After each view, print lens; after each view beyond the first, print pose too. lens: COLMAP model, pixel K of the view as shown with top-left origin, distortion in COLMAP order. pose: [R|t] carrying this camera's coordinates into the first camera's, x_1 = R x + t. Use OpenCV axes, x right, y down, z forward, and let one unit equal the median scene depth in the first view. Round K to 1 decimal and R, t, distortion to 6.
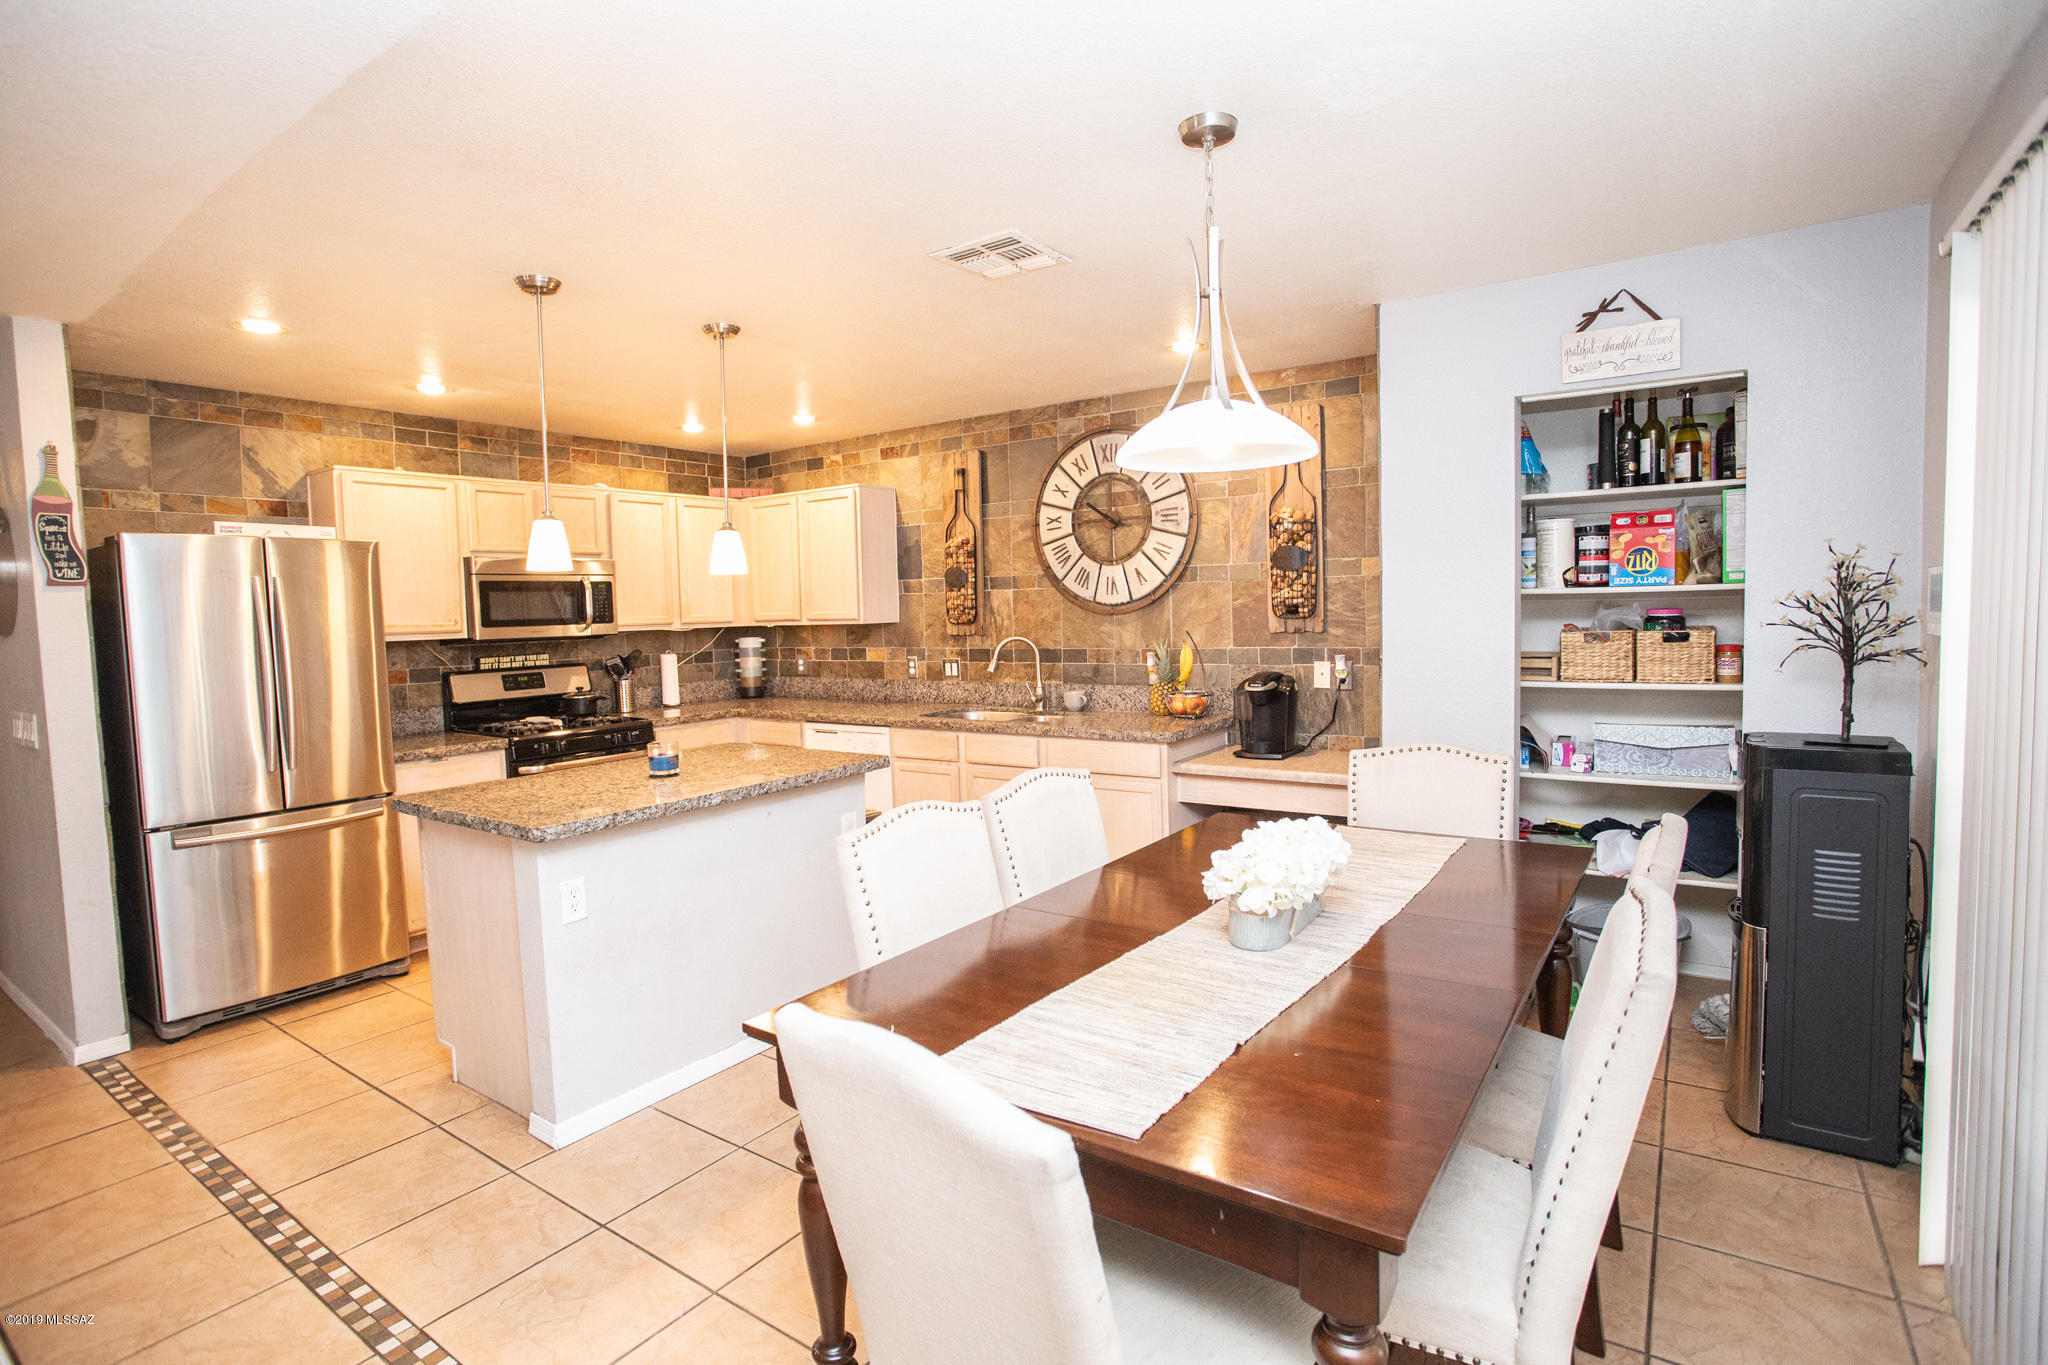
lens RADIAL K [[988.3, 0, 1027.1], [0, 988.3, 673.7], [0, 0, 1]] dist [-0.092886, 0.040520]
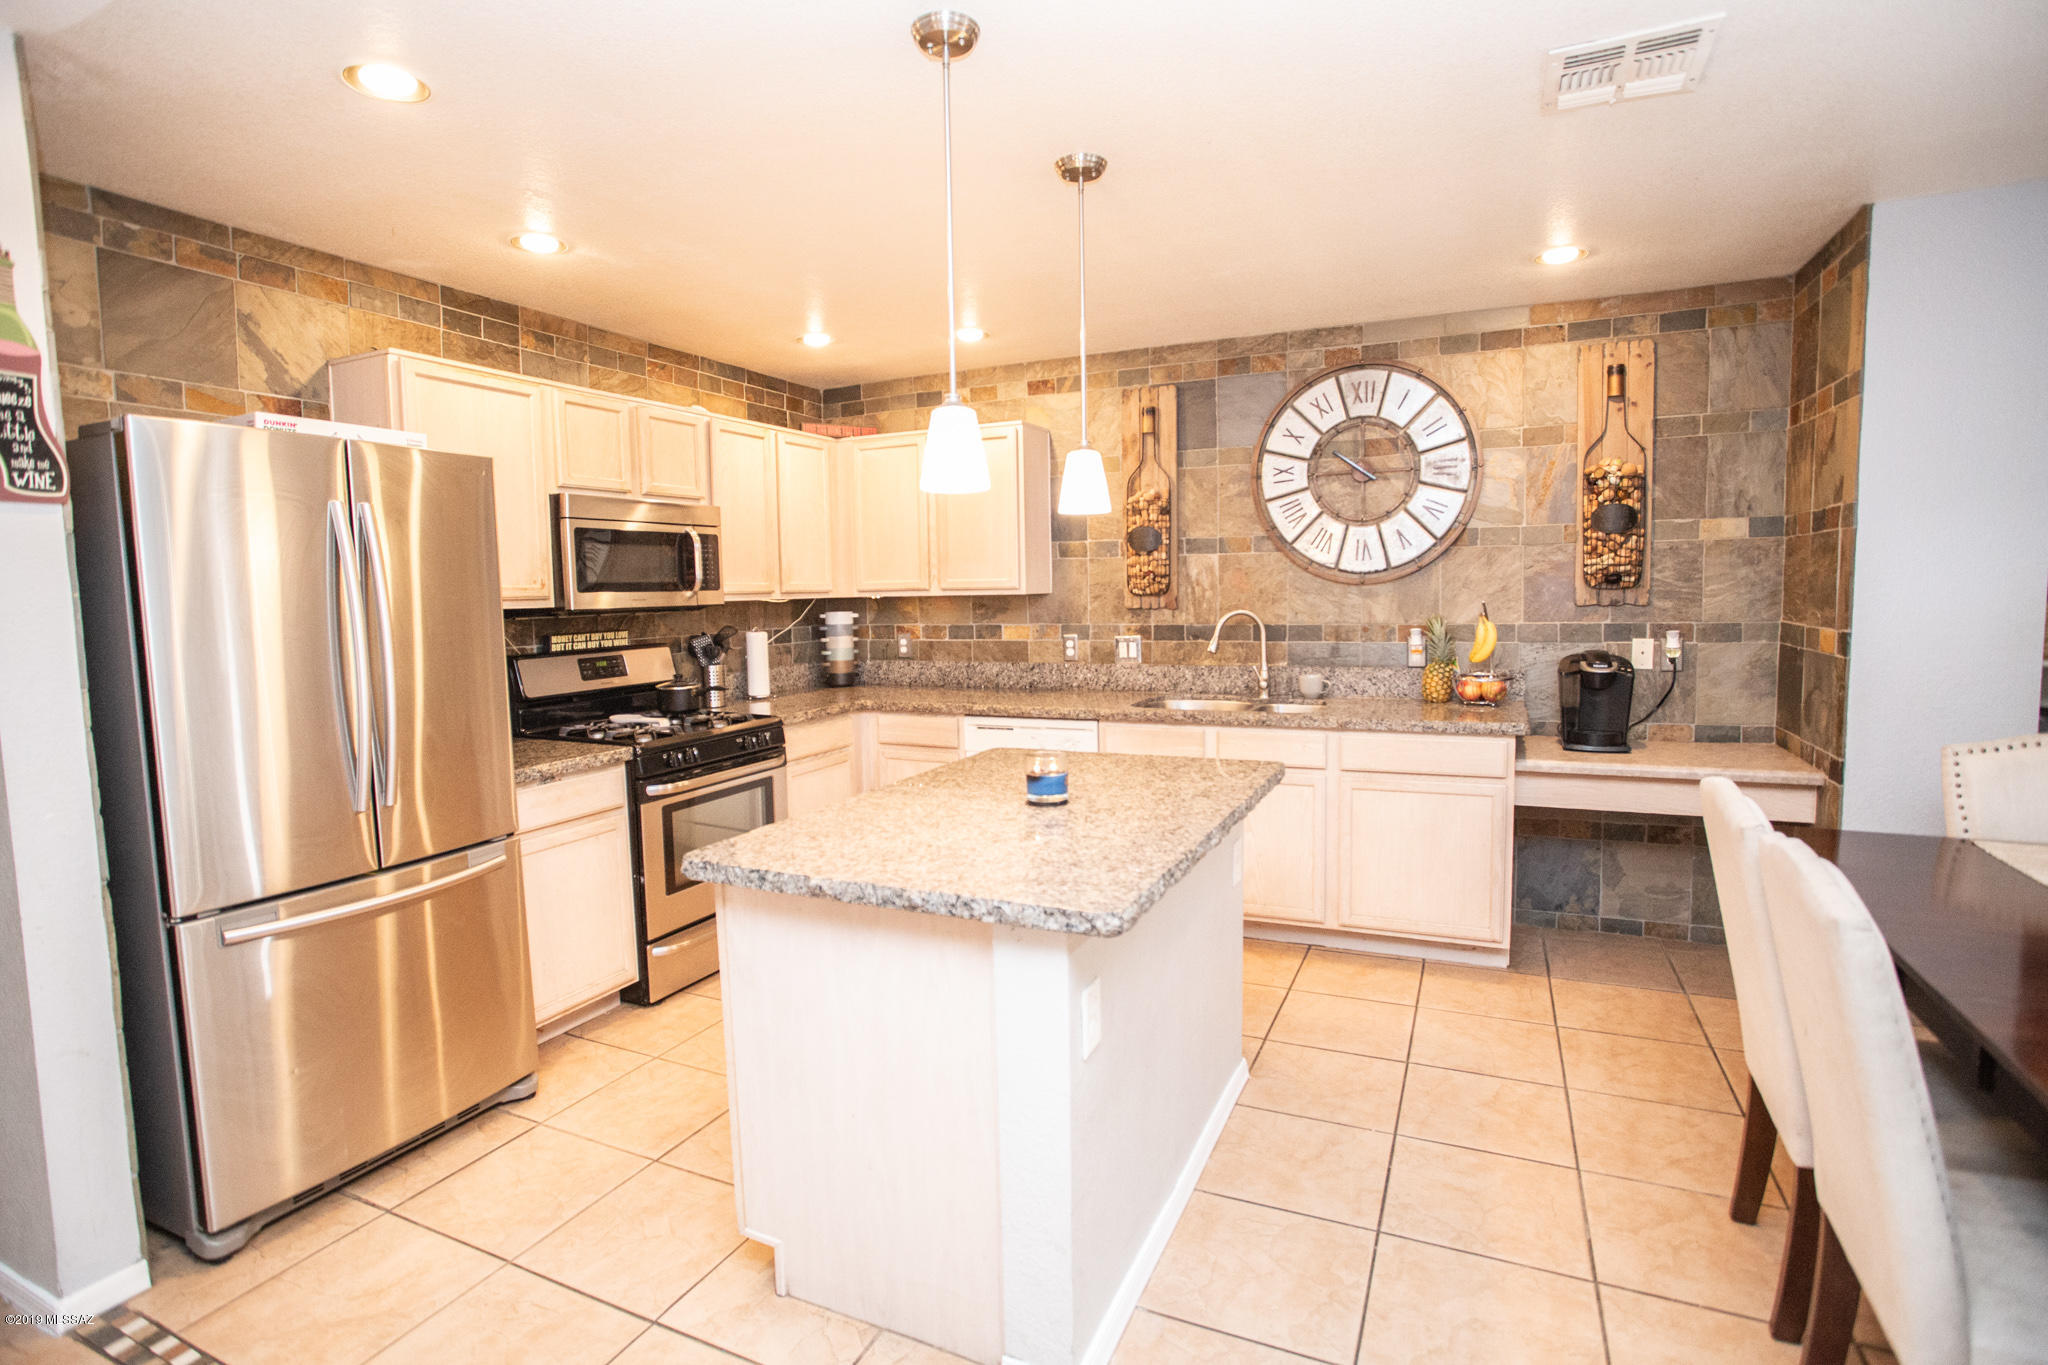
lens RADIAL K [[991.3, 0, 1025.4], [0, 991.3, 673.4], [0, 0, 1]] dist [-0.077586, 0.031785]
pose [[0.986924, -0.006919, 0.161039, -0.326640], [0.004485, 0.999870, 0.015470, 0.002375], [-0.161126, -0.014546, 0.986827, 0.208911]]
